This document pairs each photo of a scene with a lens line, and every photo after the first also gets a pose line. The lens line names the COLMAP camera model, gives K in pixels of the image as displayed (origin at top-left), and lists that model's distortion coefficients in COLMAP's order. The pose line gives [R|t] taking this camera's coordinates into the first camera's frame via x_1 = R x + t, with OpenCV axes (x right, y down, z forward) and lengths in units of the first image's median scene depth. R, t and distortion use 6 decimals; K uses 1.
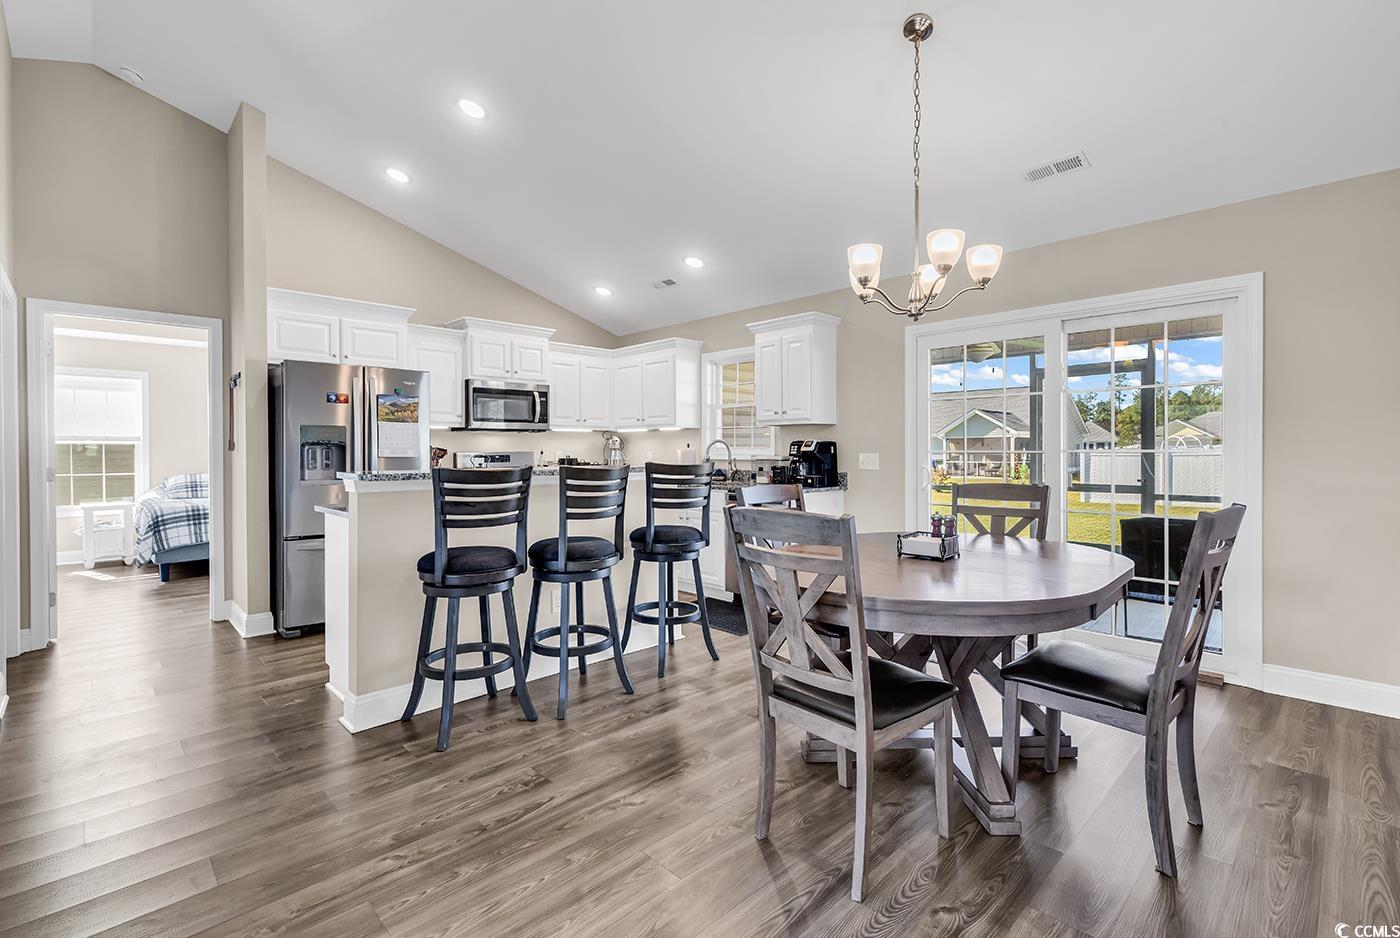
lens RADIAL K [[631.2, 0, 707.7], [0, 631.2, 457.2], [0, 0, 1]] dist [0.001577, -0.000494]
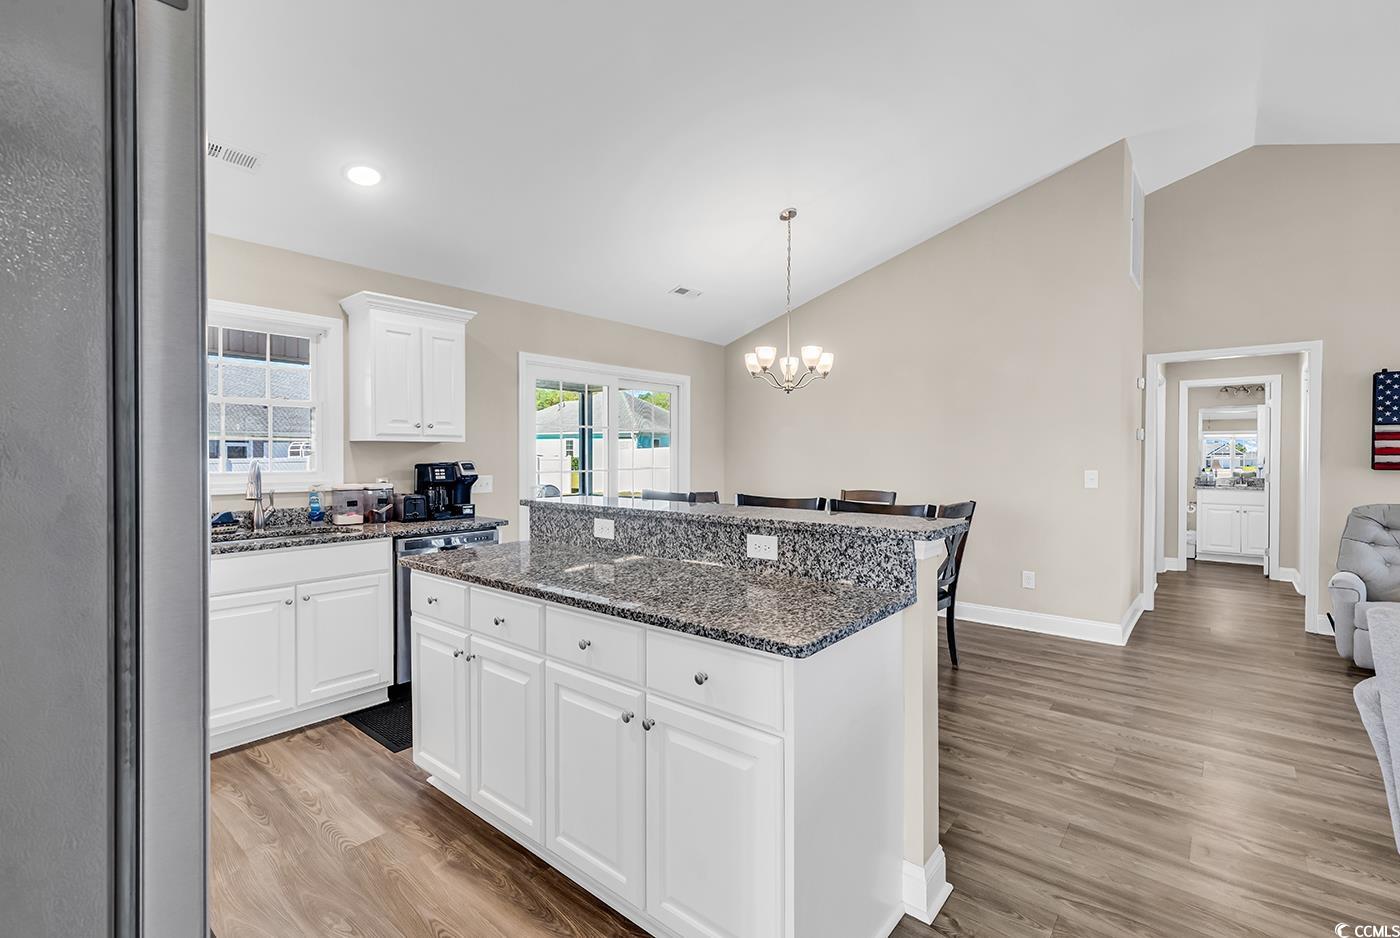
lens RADIAL K [[631.2, 0, 705.3], [0, 631.2, 464.4], [0, 0, 1]] dist [0.001577, -0.000494]
pose [[-0.106731, -0.011739, 0.994219, -1.716170], [0.009668, 0.999871, 0.012844, -0.078124], [-0.994241, 0.010983, -0.106604, 1.872654]]
